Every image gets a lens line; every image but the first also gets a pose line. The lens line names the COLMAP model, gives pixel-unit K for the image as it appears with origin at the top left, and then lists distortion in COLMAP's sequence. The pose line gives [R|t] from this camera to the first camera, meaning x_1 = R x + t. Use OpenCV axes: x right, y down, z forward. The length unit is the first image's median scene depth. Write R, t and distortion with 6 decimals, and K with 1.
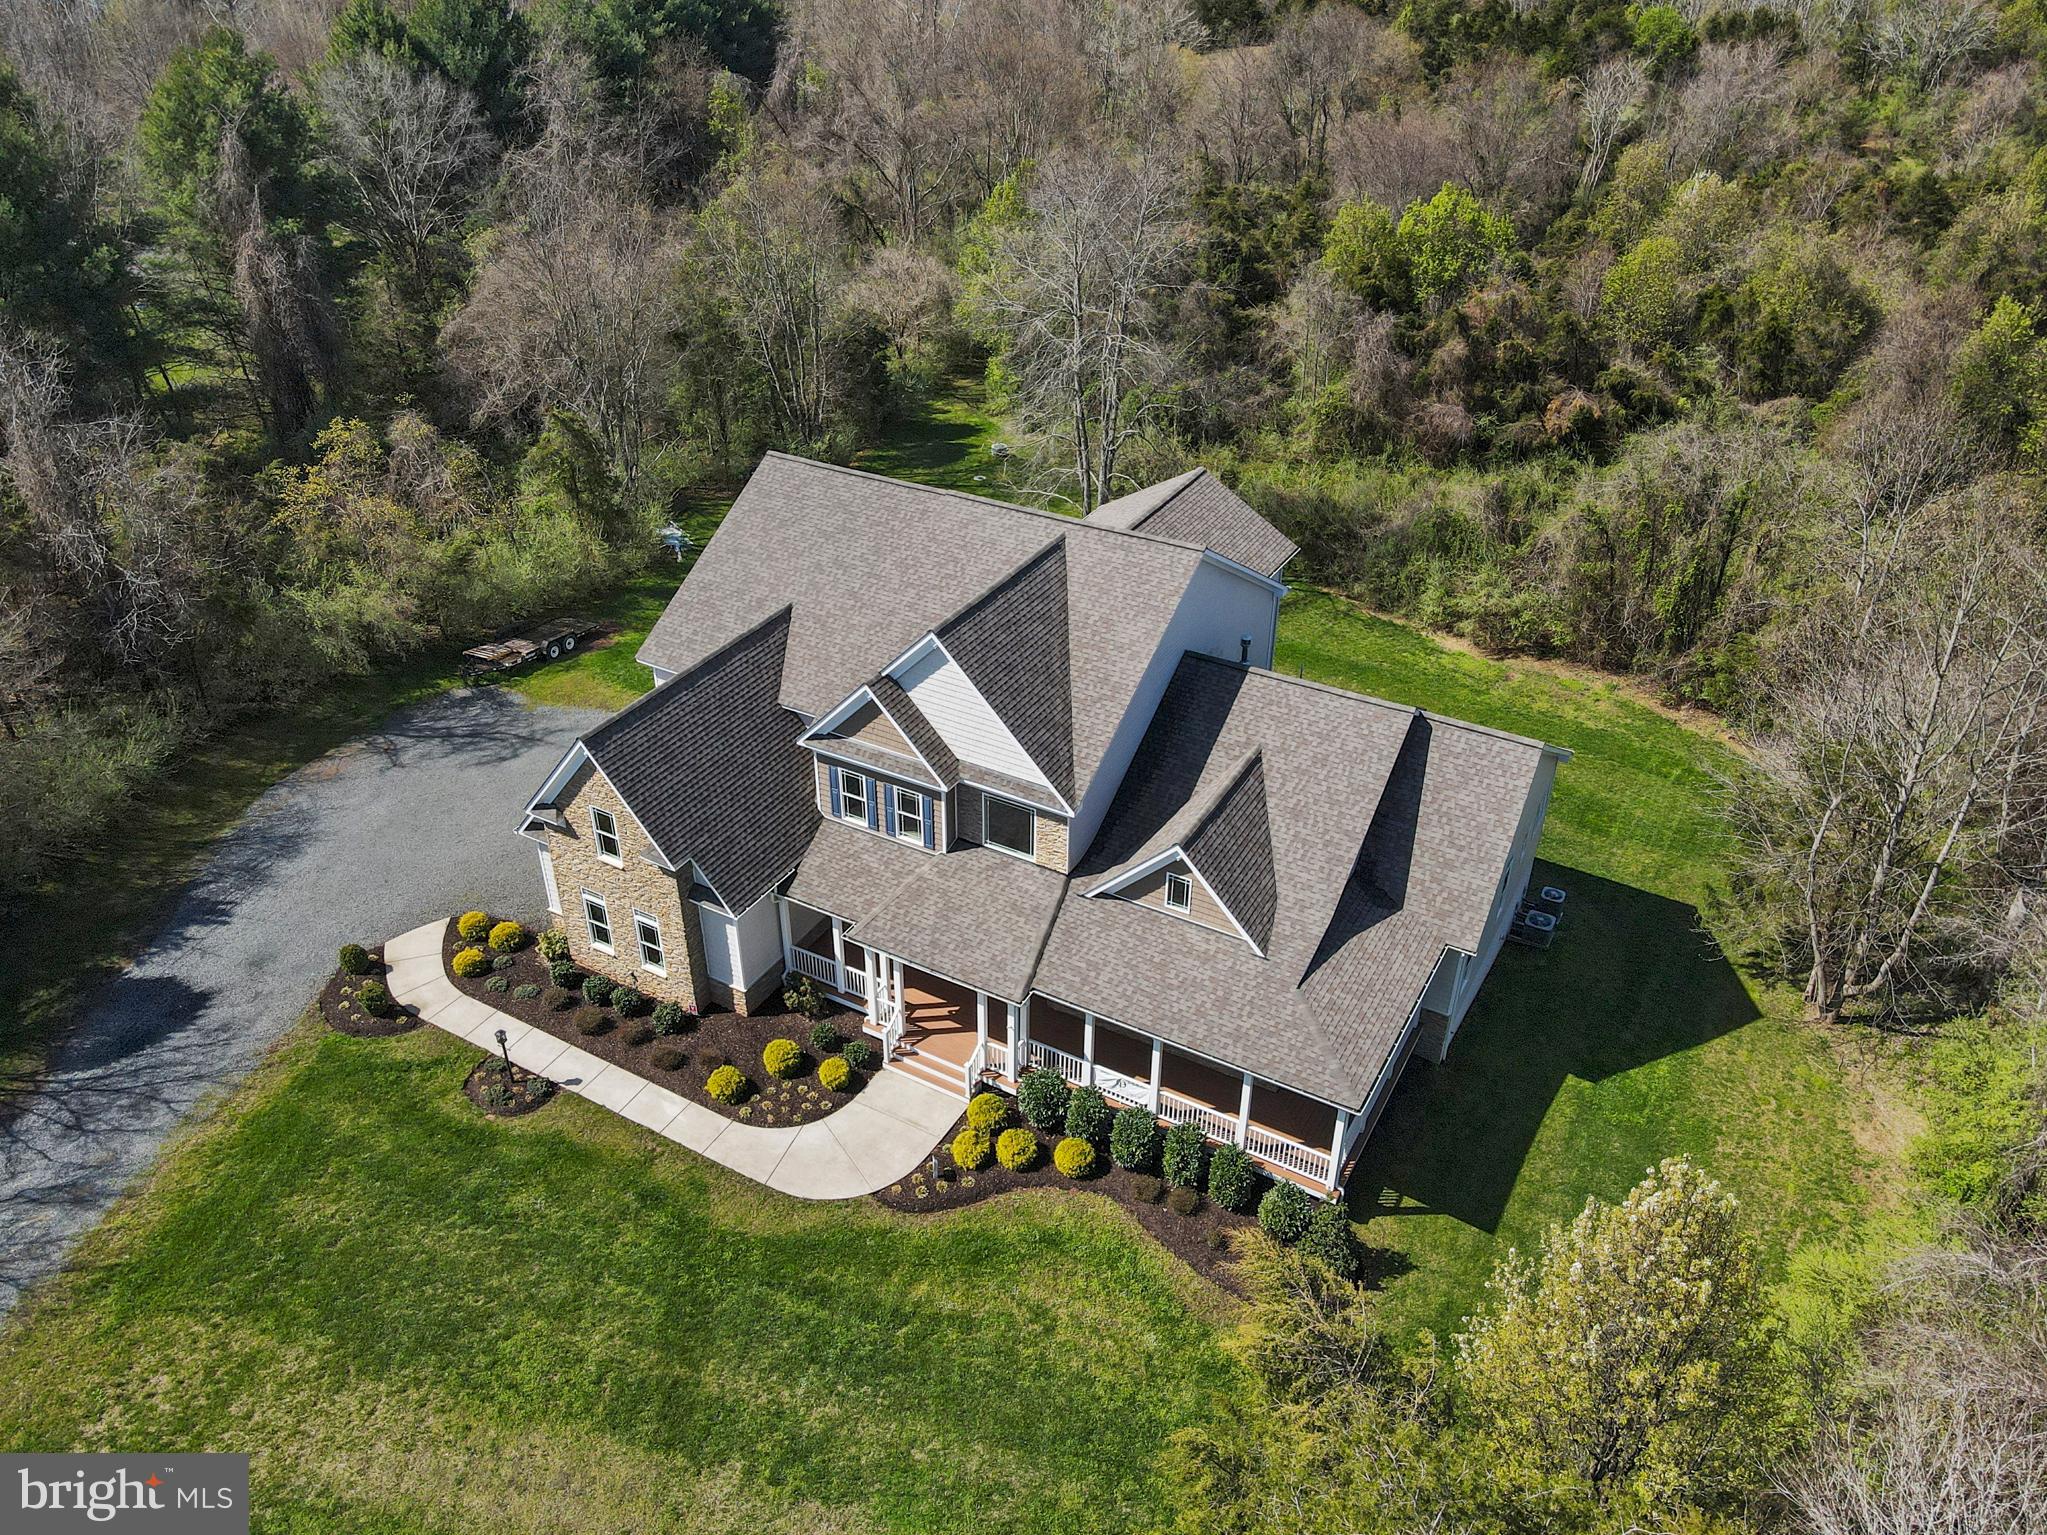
lens RADIAL K [[1499.3, 0, 1016.2], [0, 1499.3, 770.8], [0, 0, 1]] dist [0.016574, 0.007276]
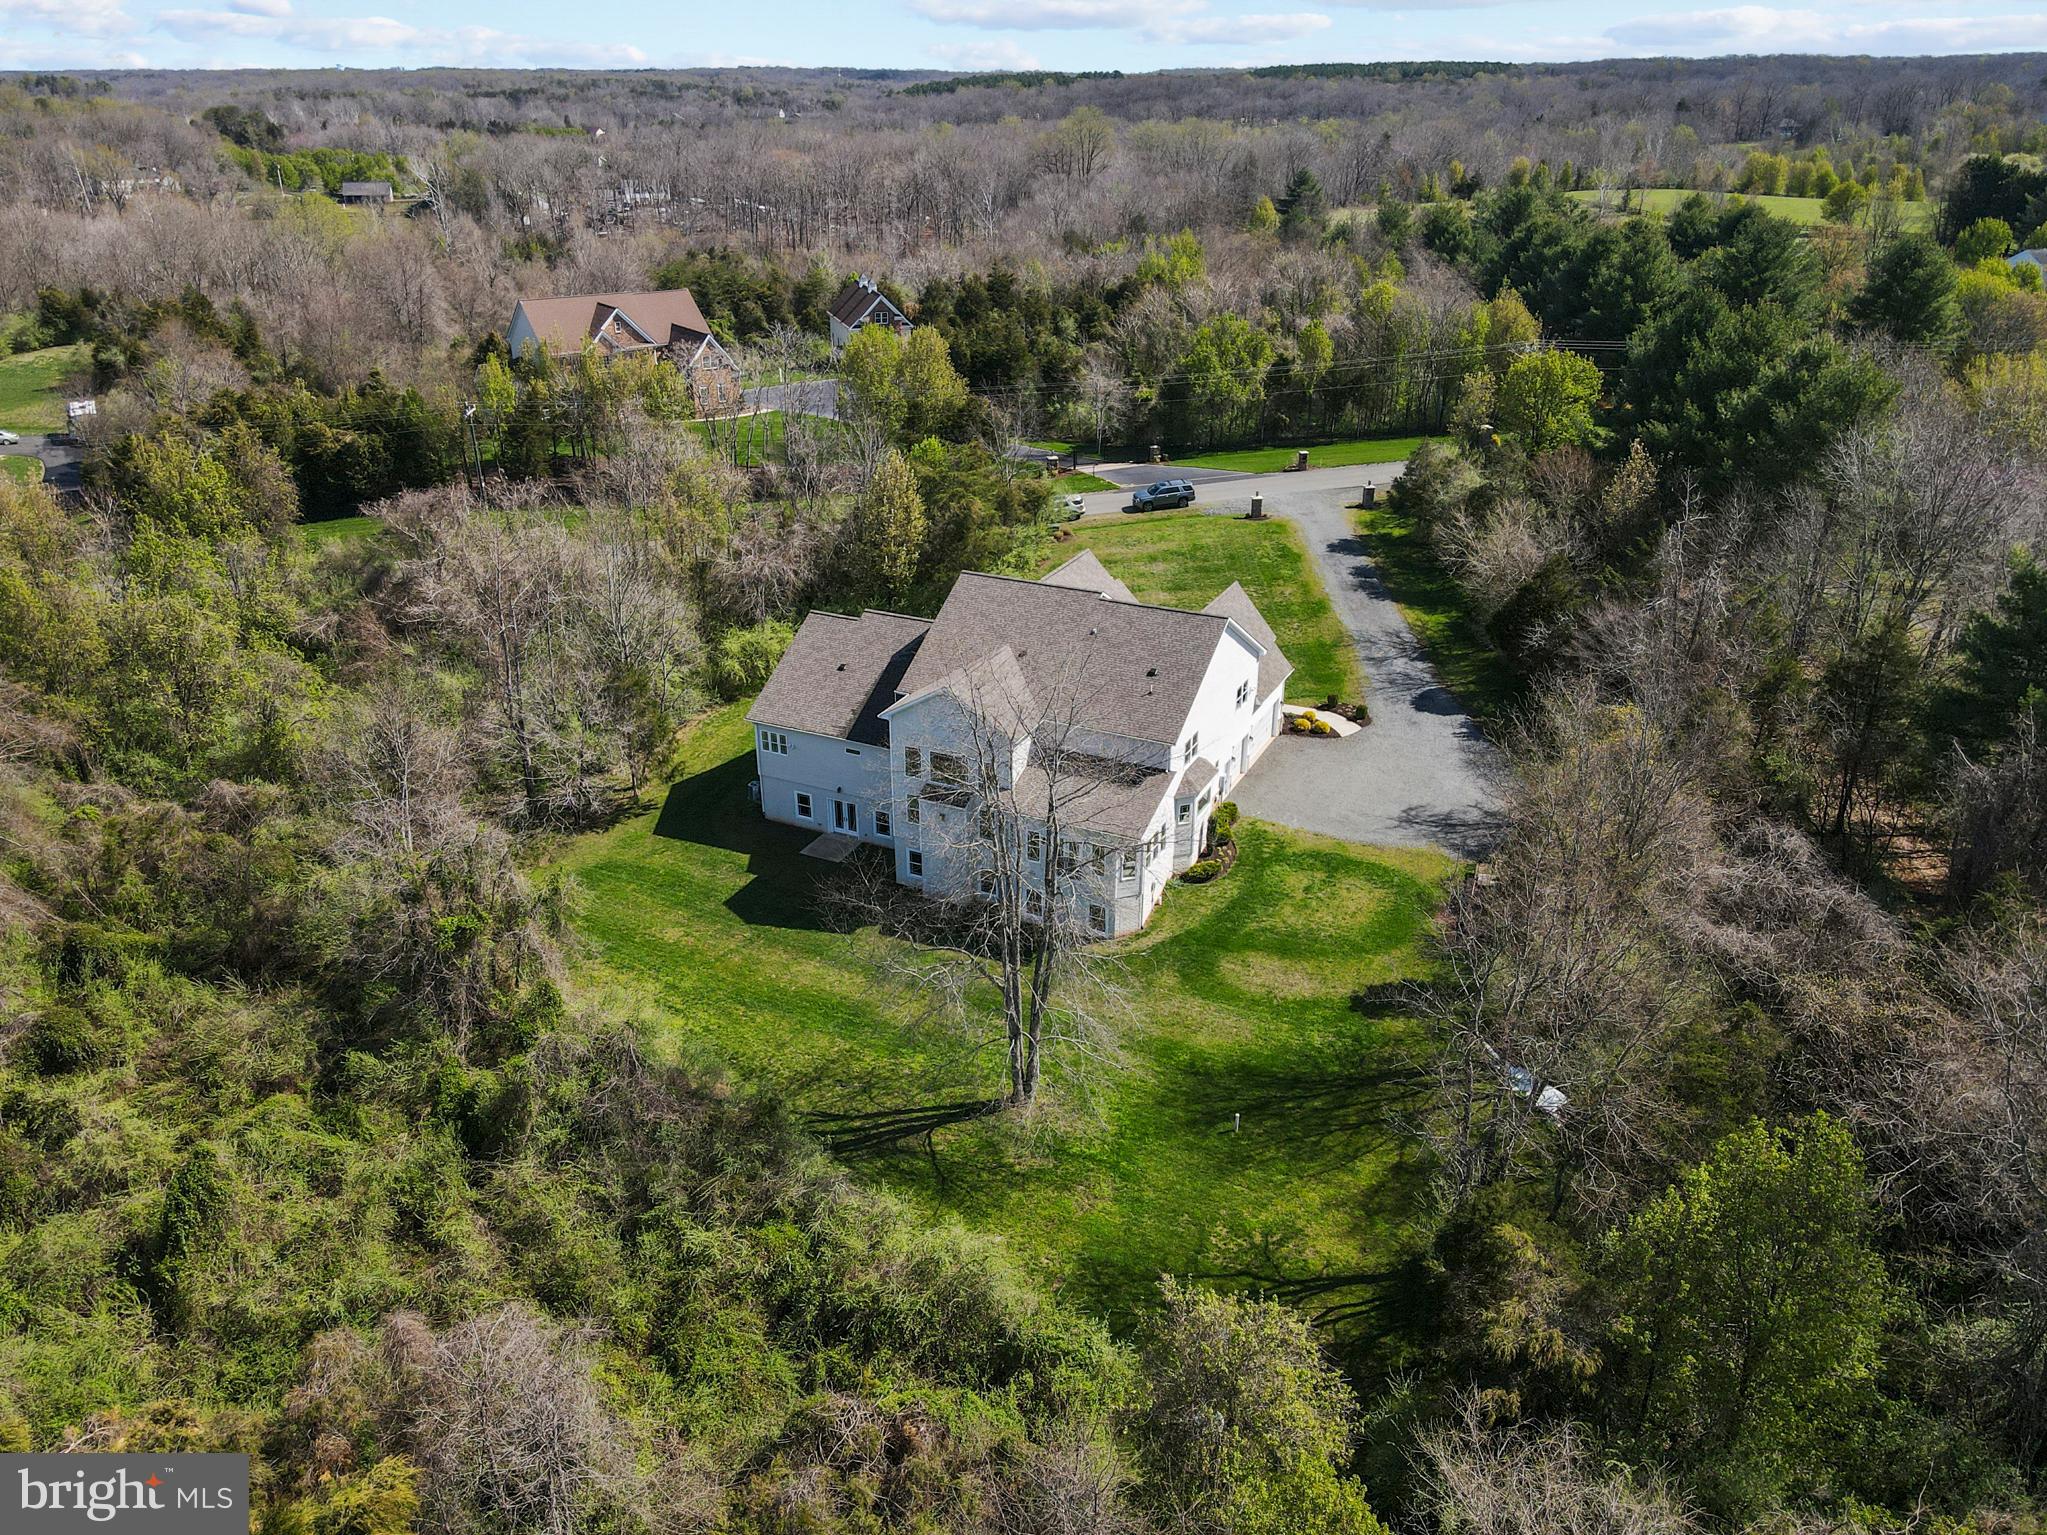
lens RADIAL K [[1499.3, 0, 1016.0], [0, 1499.3, 771.8], [0, 0, 1]] dist [0.016574, 0.007276]
pose [[-0.998182, 0.030175, -0.052183, 0.166545], [-0.027835, 0.537128, 0.843041, -1.683567], [0.053468, 0.842961, -0.535312, 2.295041]]
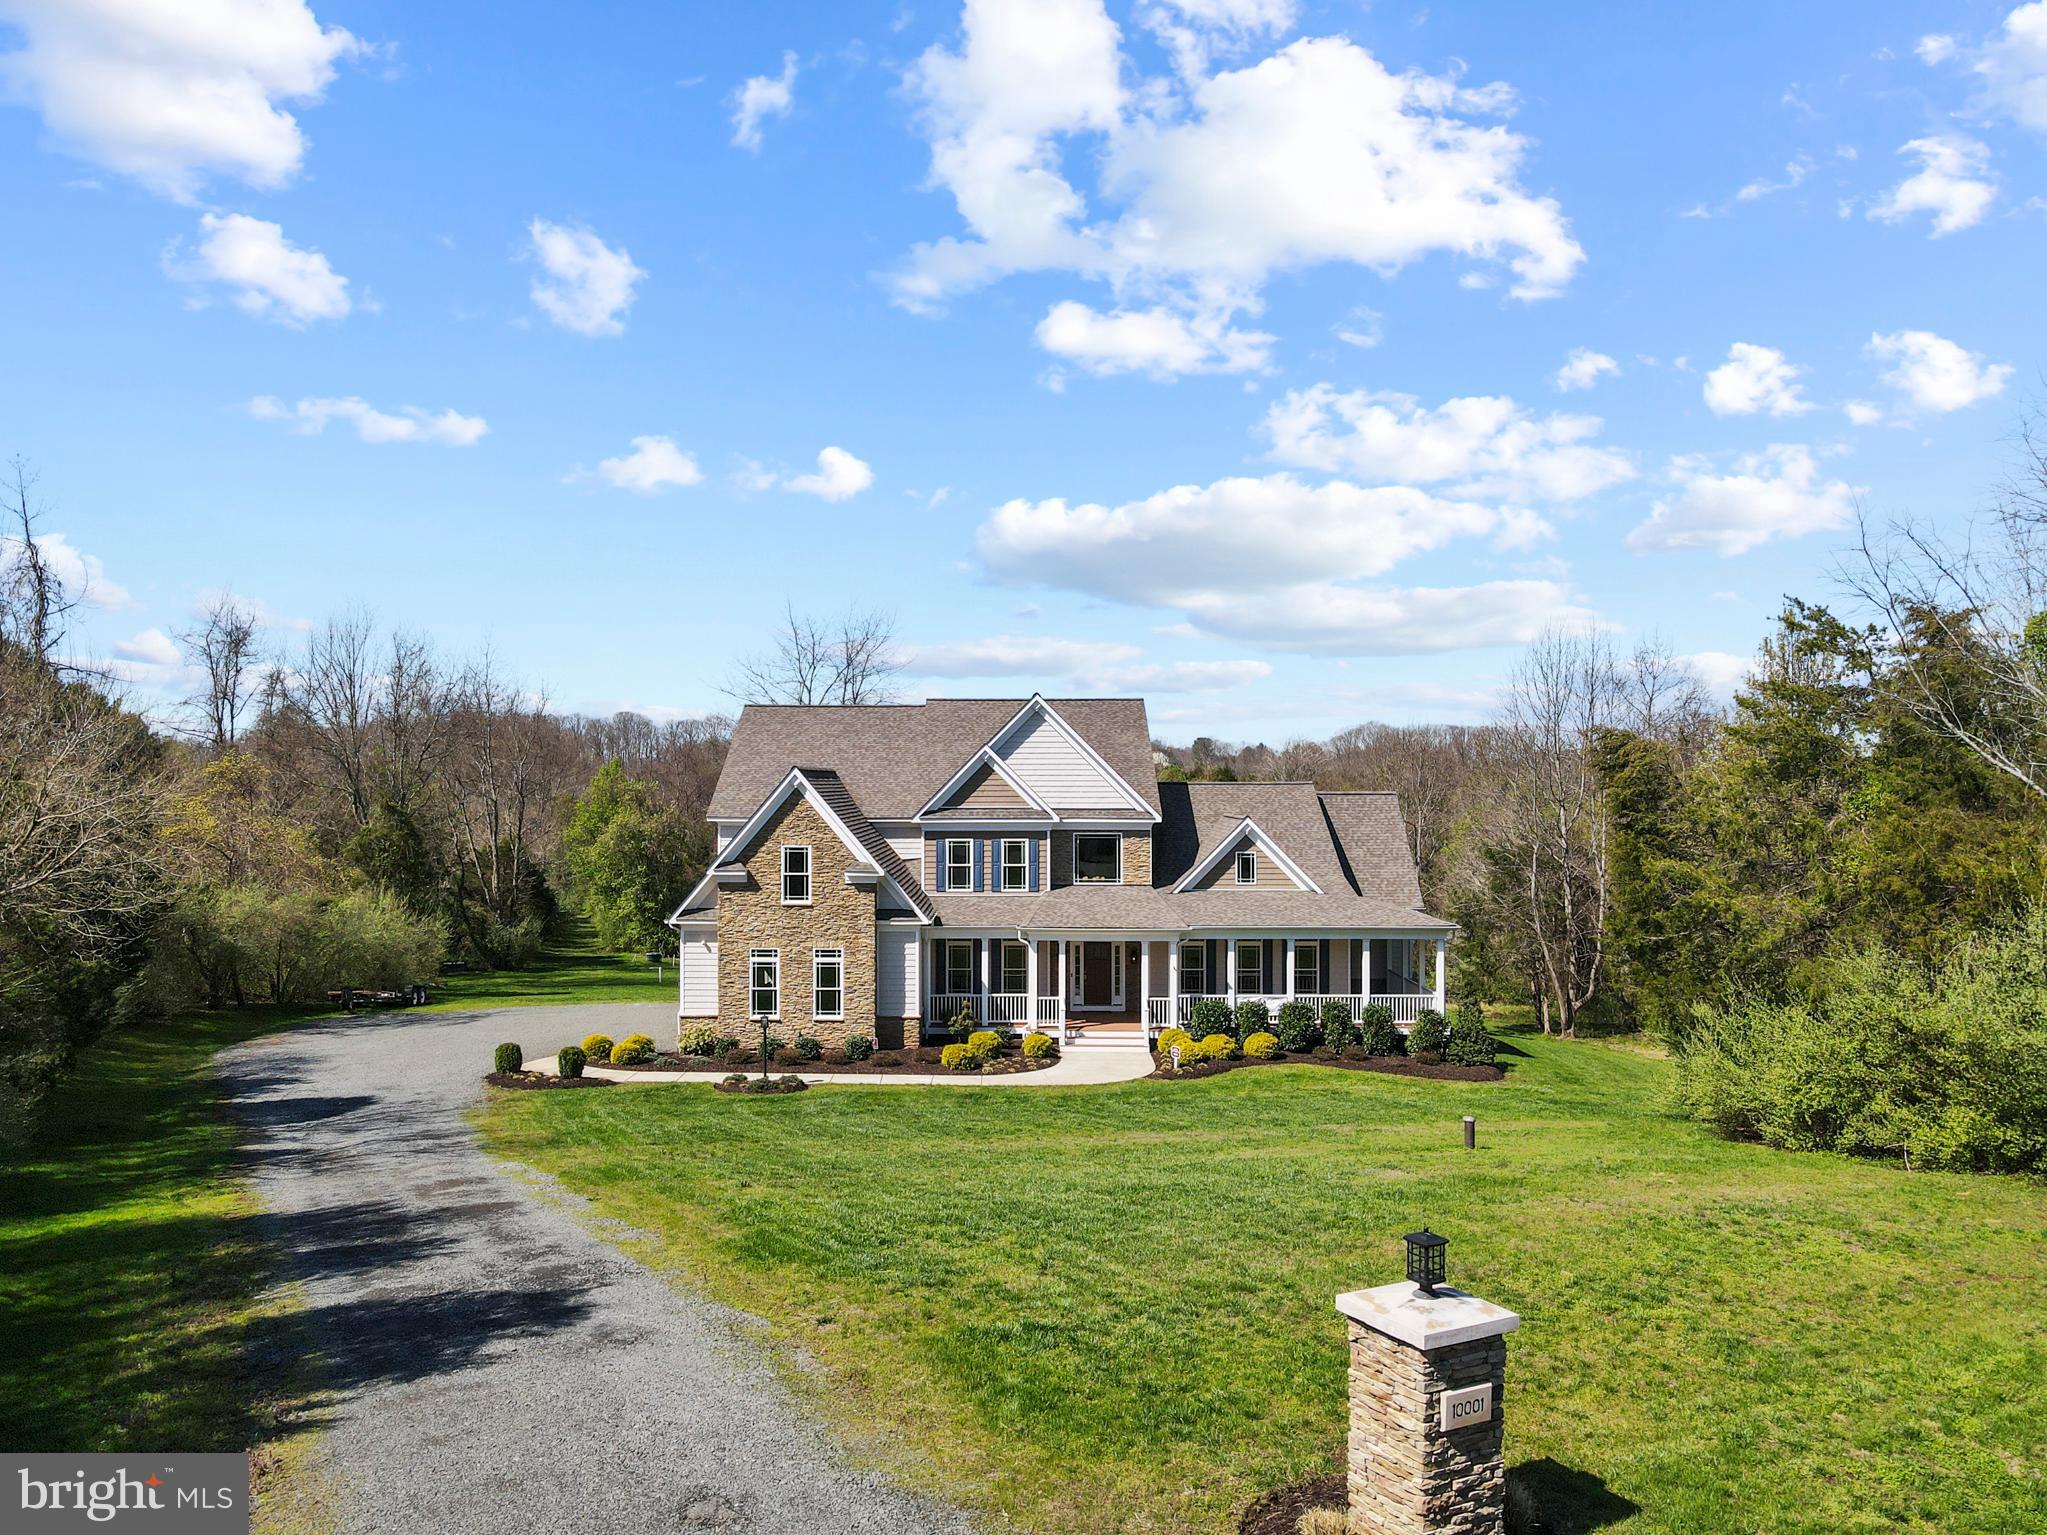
lens RADIAL K [[1499.3, 0, 1014.7], [0, 1499.3, 770.3], [0, 0, 1]] dist [0.016574, 0.007276]
pose [[0.871321, 0.001253, 0.490713, -0.664179], [0.266731, 0.838161, -0.475753, 0.540387], [-0.411892, 0.545421, 0.729973, 0.070568]]
